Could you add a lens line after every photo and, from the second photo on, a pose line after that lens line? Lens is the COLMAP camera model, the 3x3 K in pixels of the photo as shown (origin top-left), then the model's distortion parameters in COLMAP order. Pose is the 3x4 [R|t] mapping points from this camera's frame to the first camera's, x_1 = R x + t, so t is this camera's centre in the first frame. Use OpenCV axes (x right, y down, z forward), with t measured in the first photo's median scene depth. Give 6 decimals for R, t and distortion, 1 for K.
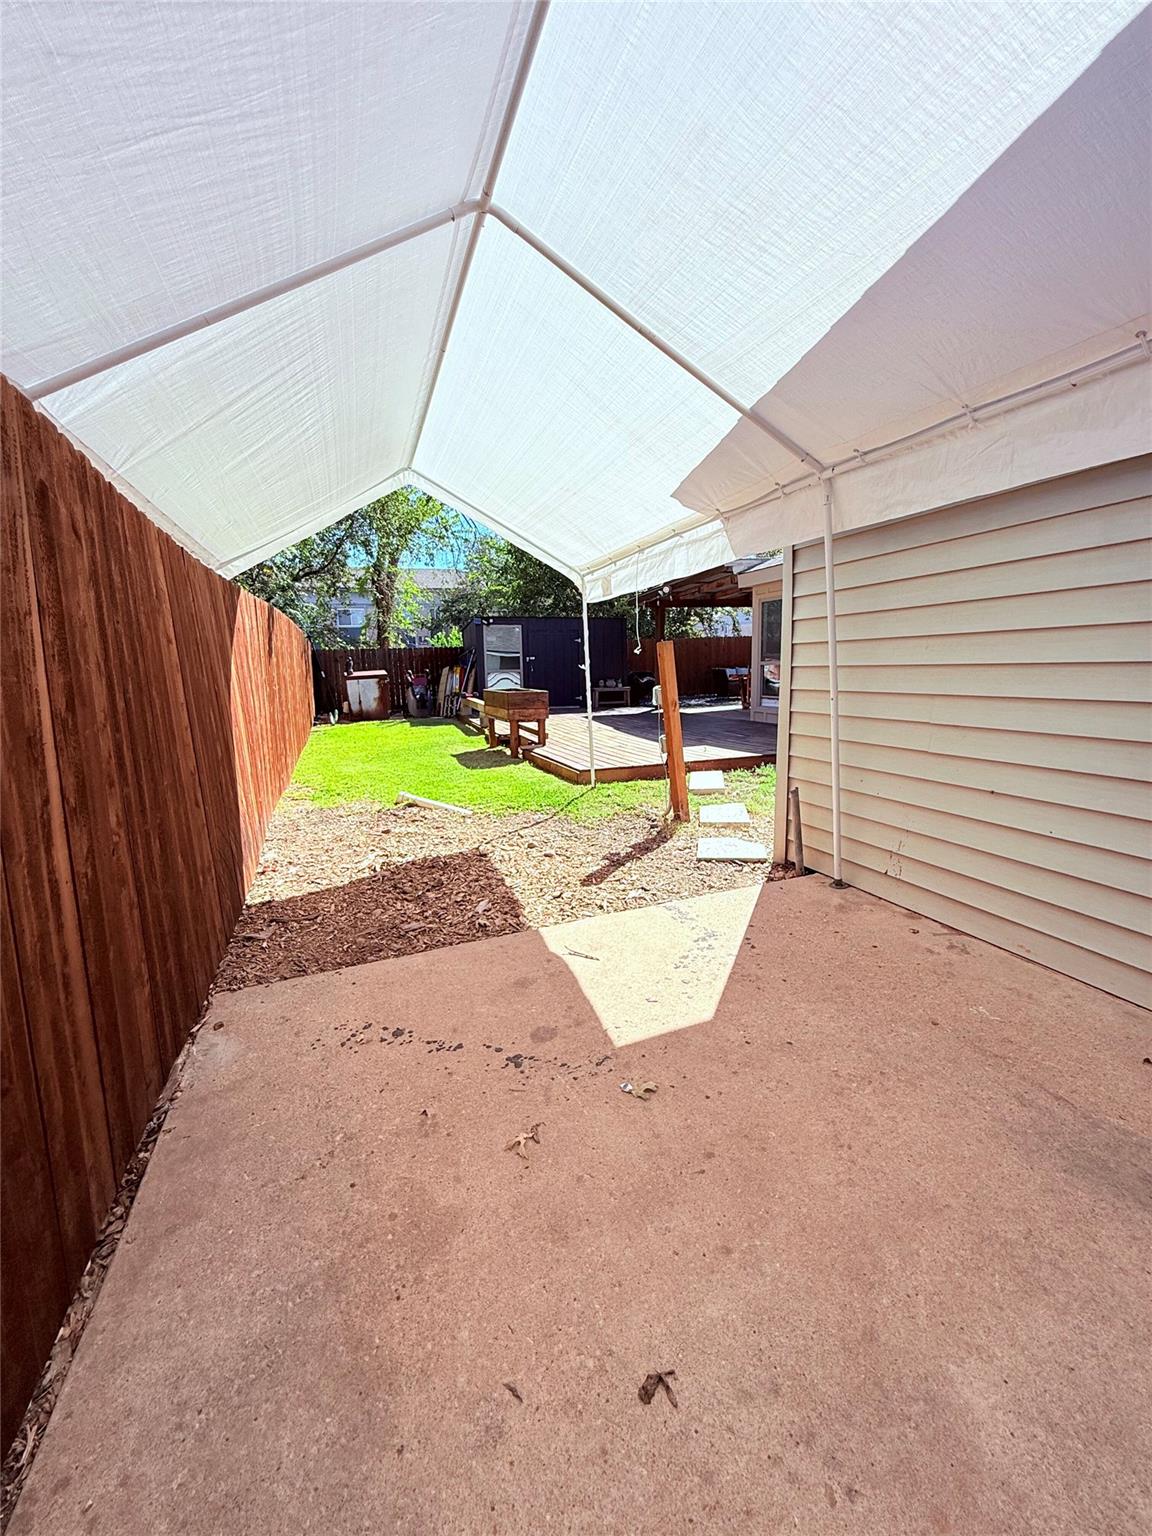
lens RADIAL K [[612.0, 0, 573.9], [0, 612.0, 767.2], [0, 0, 1]] dist [-0.002043, -0.000605]
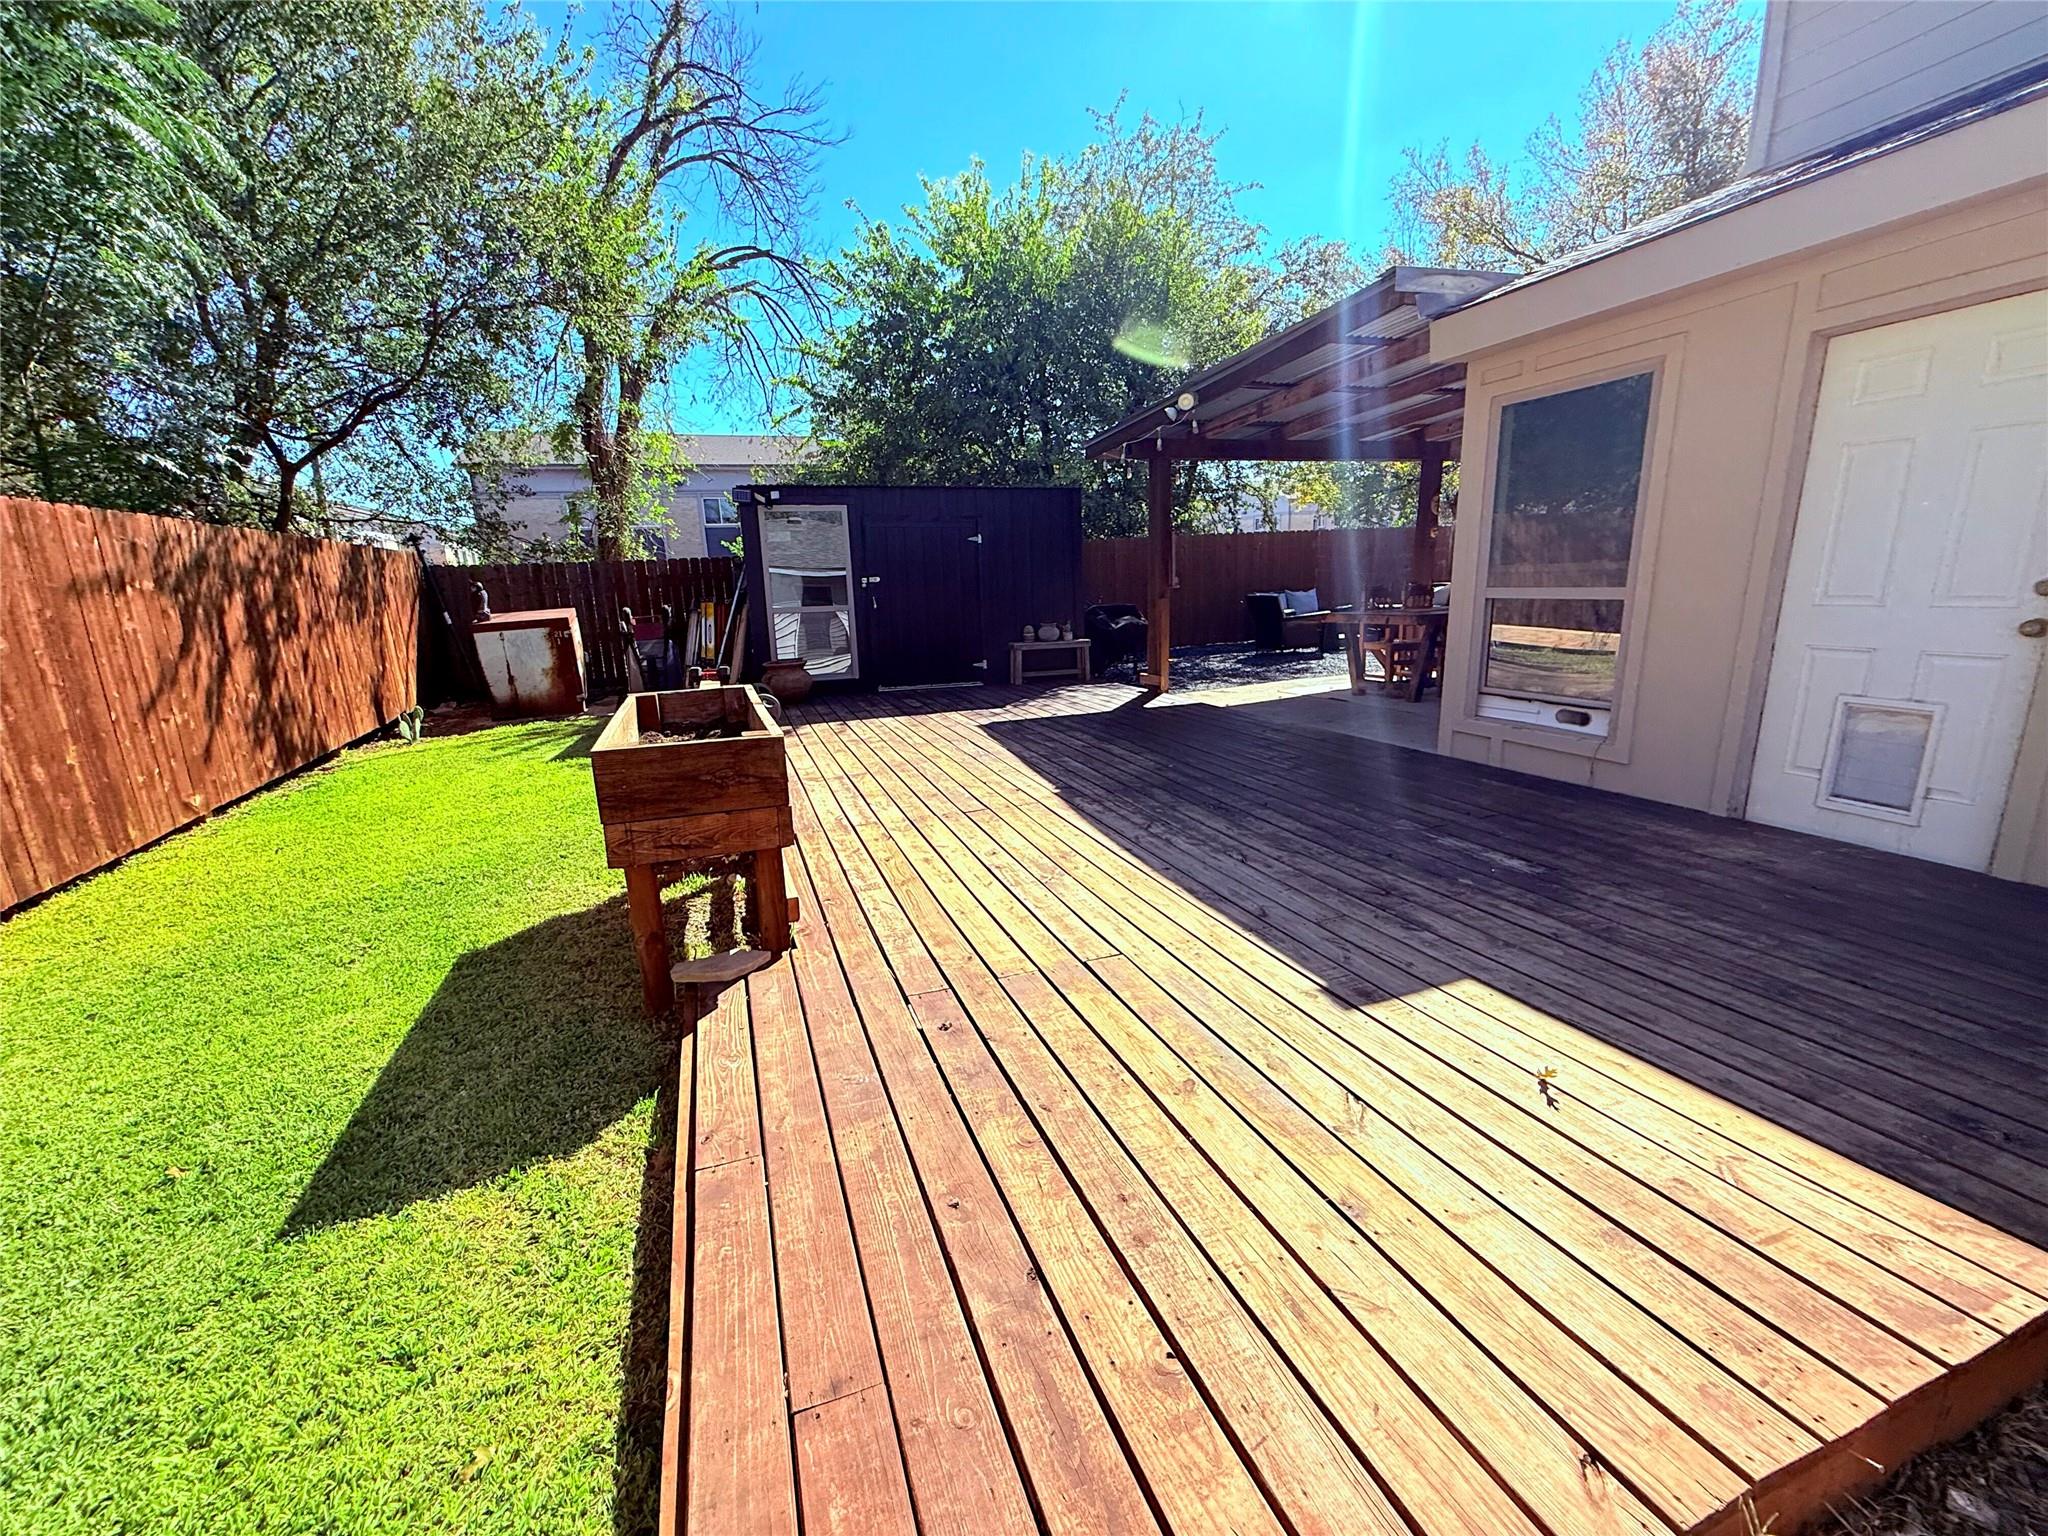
lens RADIAL K [[816.0, 0, 1031.4], [0, 816.0, 771.4], [0, 0, 1]] dist [-0.002043, -0.000605]
pose [[0.999268, -0.020320, 0.032400, 0.023434], [0.018151, 0.997662, 0.065885, -0.069332], [-0.033663, -0.065248, 0.997301, 0.359340]]
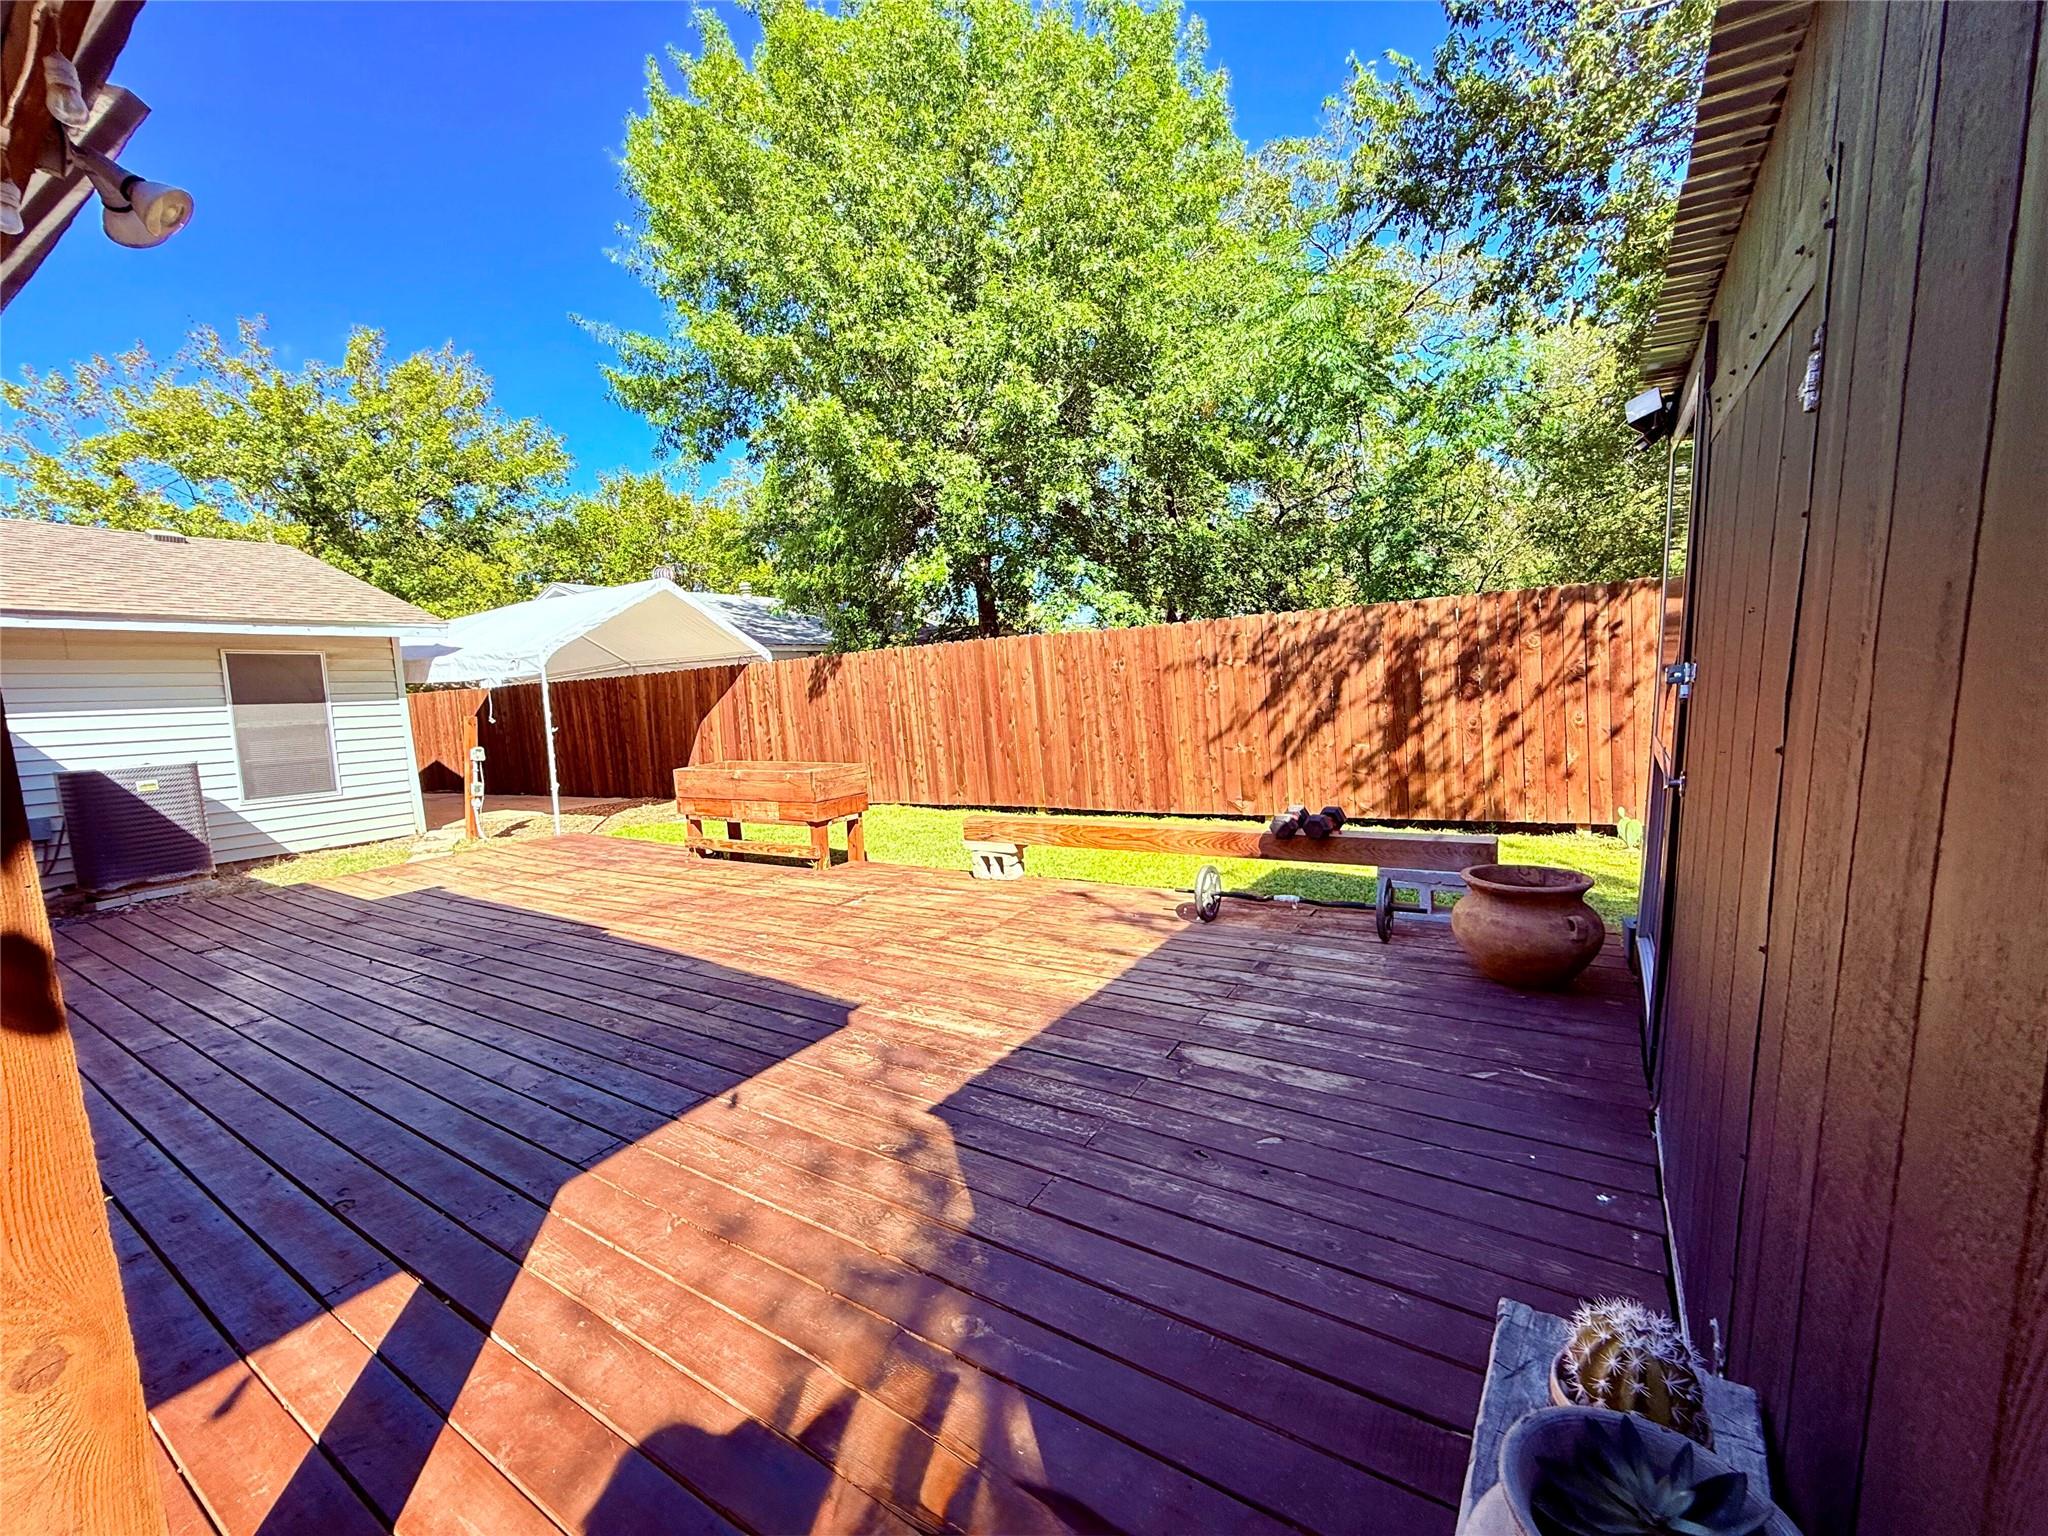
lens RADIAL K [[816.0, 0, 1027.7], [0, 816.0, 777.2], [0, 0, 1]] dist [-0.002043, -0.000605]
pose [[-0.778906, 0.136121, -0.612190, 0.101783], [-0.038905, 0.963792, 0.263800, -0.187789], [0.625933, 0.229293, -0.745408, 1.012341]]
